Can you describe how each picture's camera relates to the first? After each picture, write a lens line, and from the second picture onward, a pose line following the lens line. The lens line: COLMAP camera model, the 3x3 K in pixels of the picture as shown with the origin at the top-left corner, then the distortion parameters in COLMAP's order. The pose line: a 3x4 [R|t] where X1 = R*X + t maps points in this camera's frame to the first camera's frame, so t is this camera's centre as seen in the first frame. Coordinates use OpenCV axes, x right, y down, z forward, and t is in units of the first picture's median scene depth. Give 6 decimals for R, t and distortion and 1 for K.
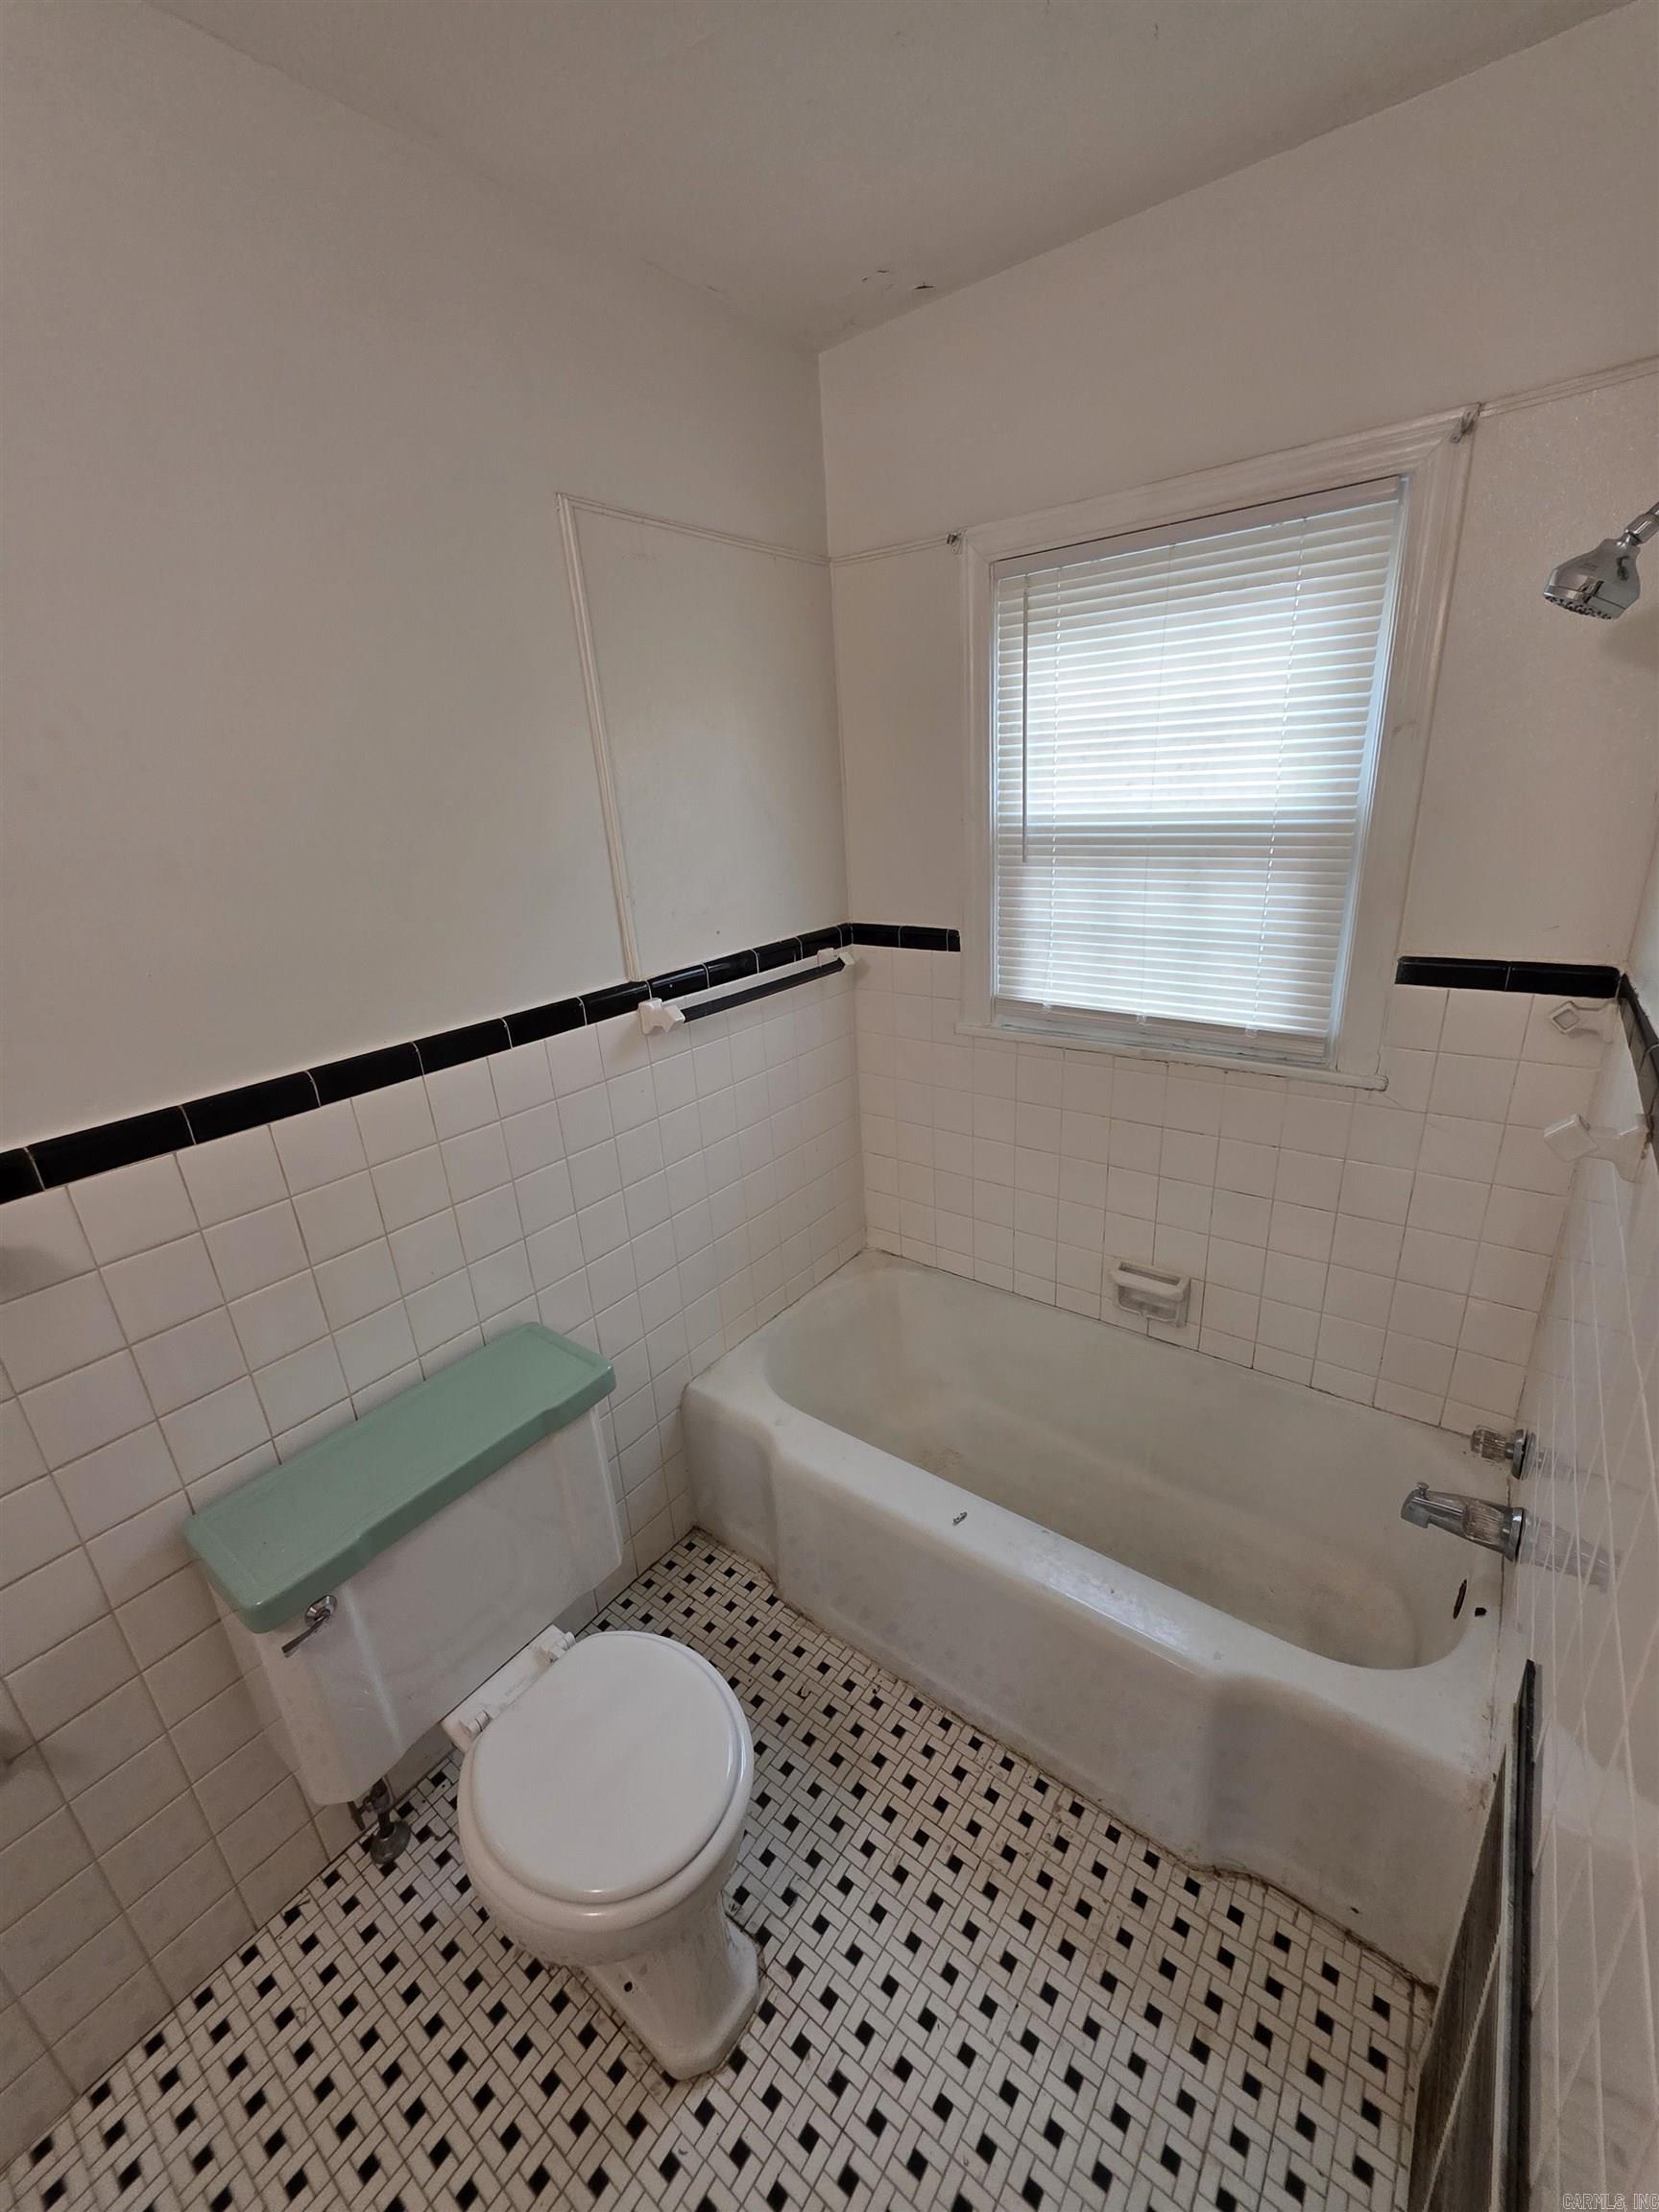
lens RADIAL K [[885.3, 0, 825.4], [0, 885.3, 1098.8], [0, 0, 1]] dist [0.002080, 0.000217]
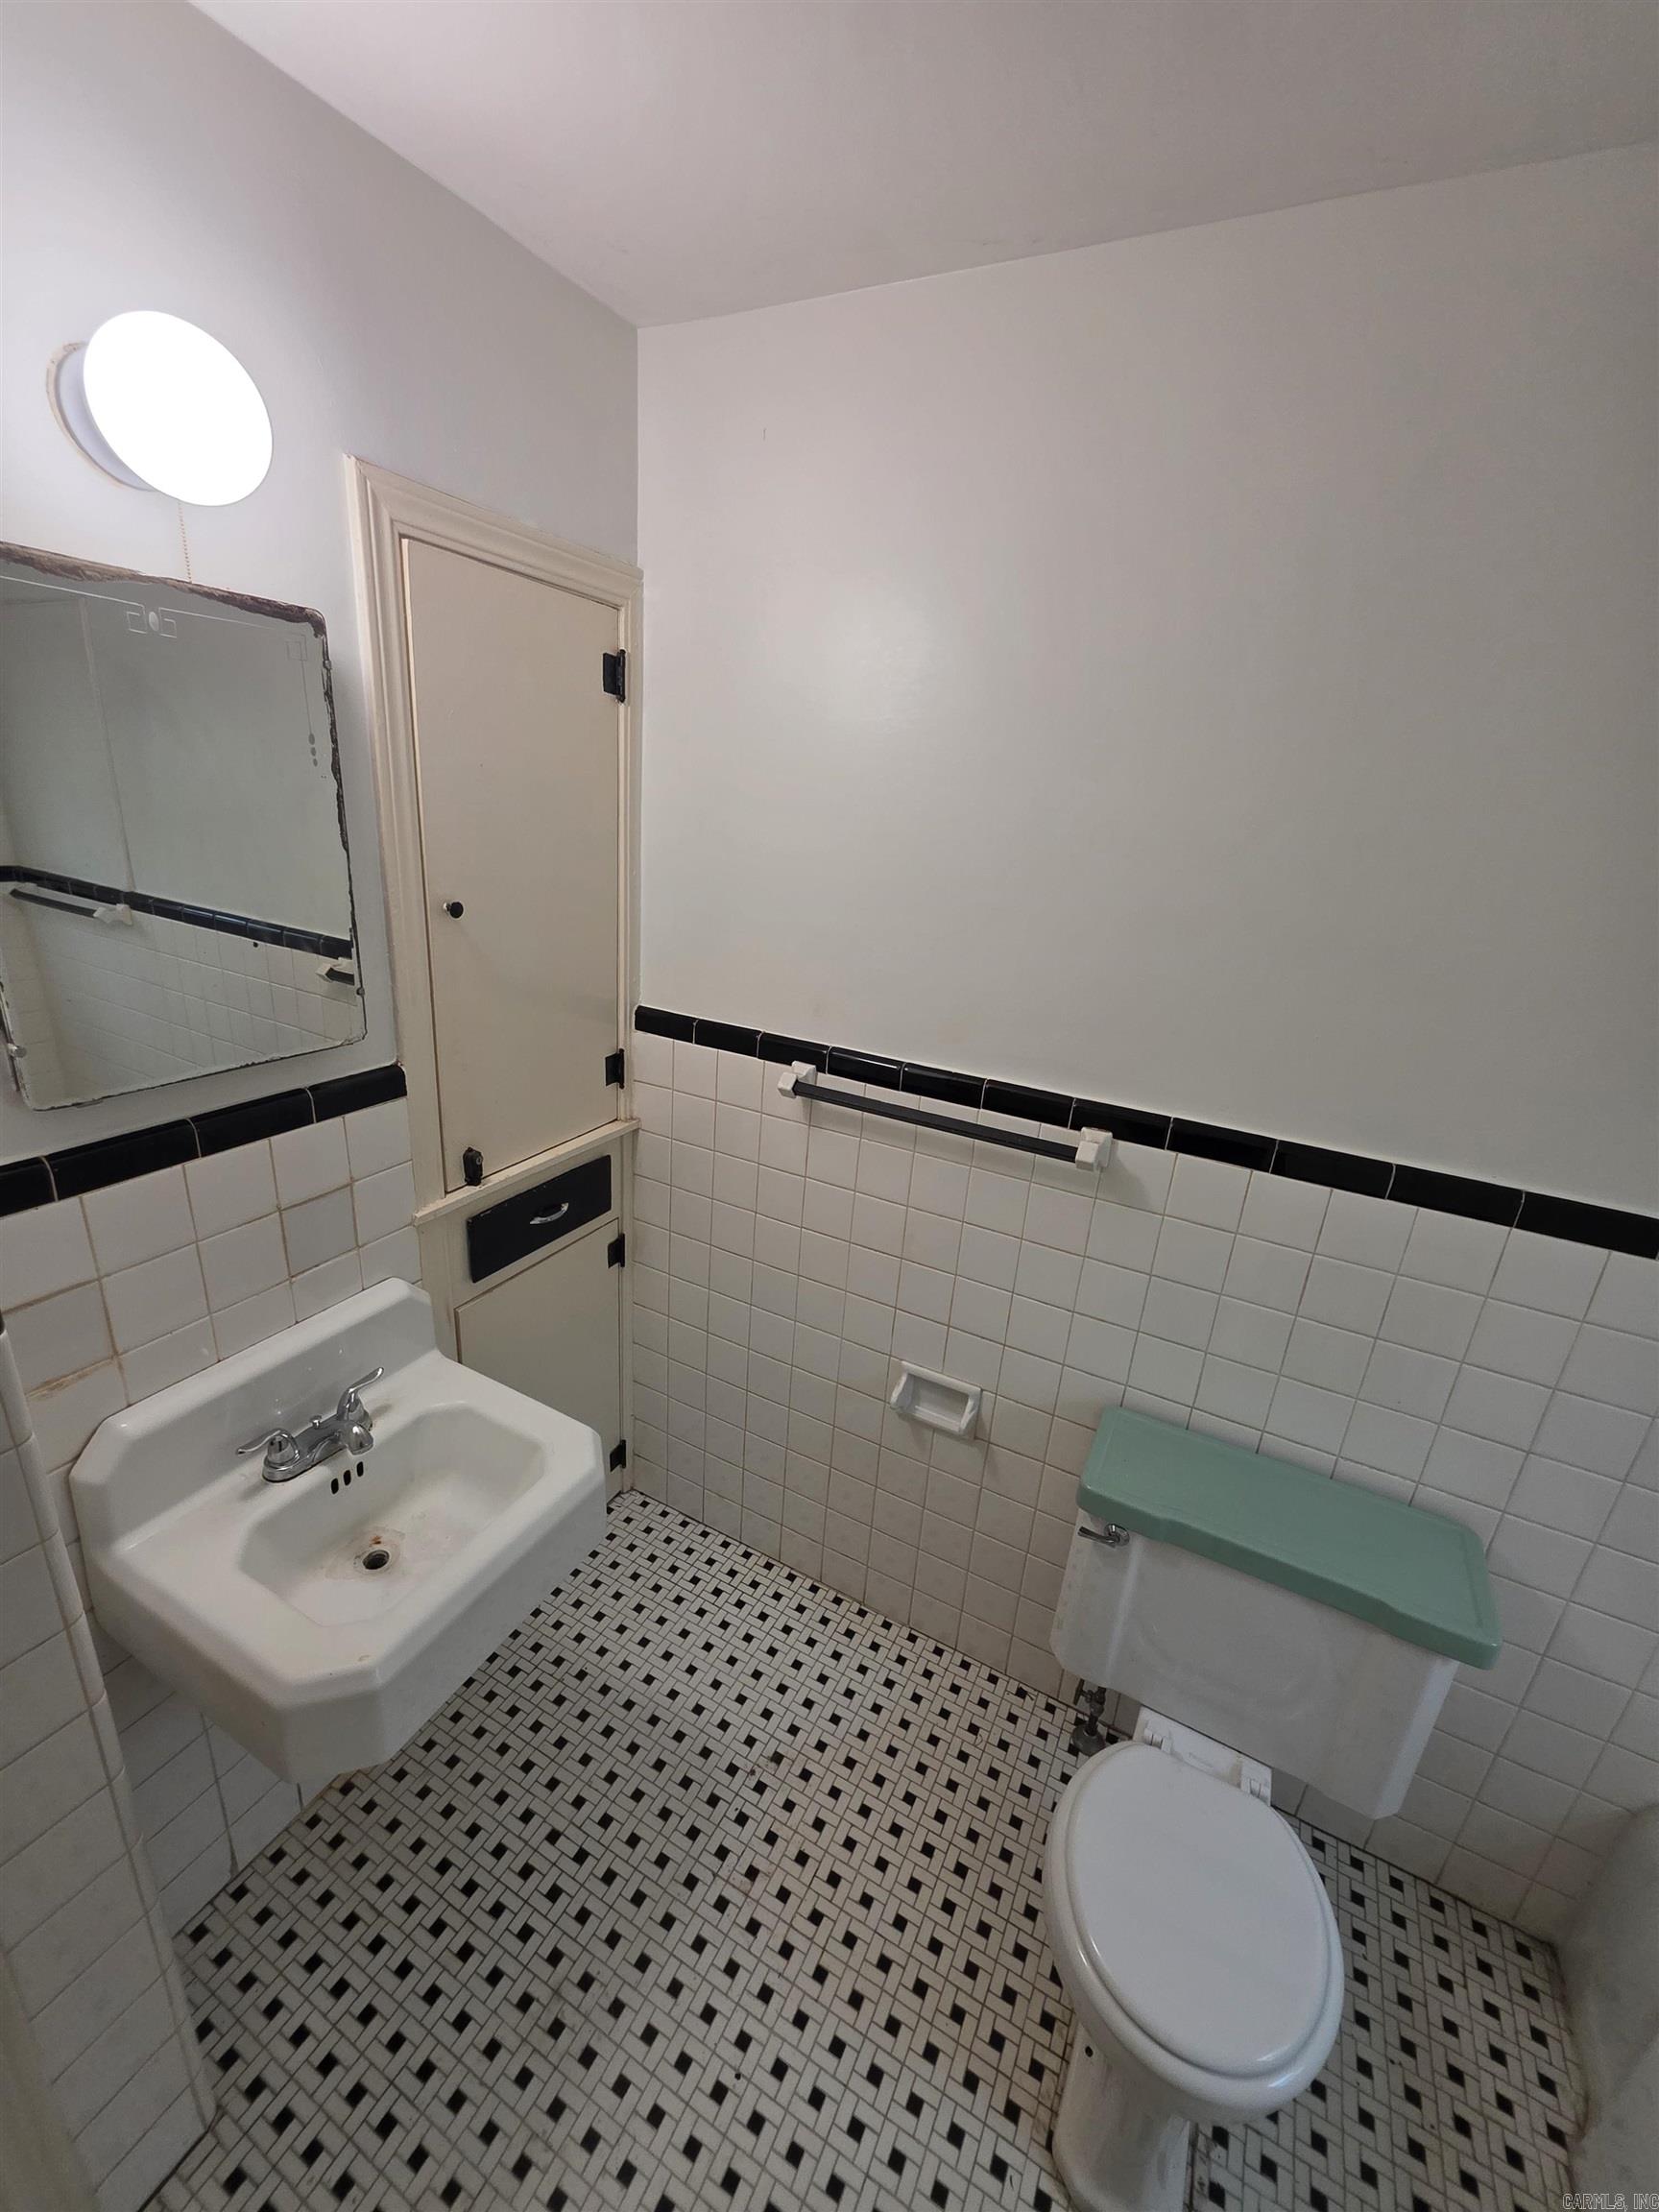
lens RADIAL K [[885.3, 0, 825.4], [0, 885.3, 1098.8], [0, 0, 1]] dist [0.002080, 0.000217]
pose [[0.169117, 0.395255, -0.902869, 0.200710], [-0.408647, 0.861734, 0.300703, -0.129071], [0.896888, 0.318101, 0.307253, 0.047787]]
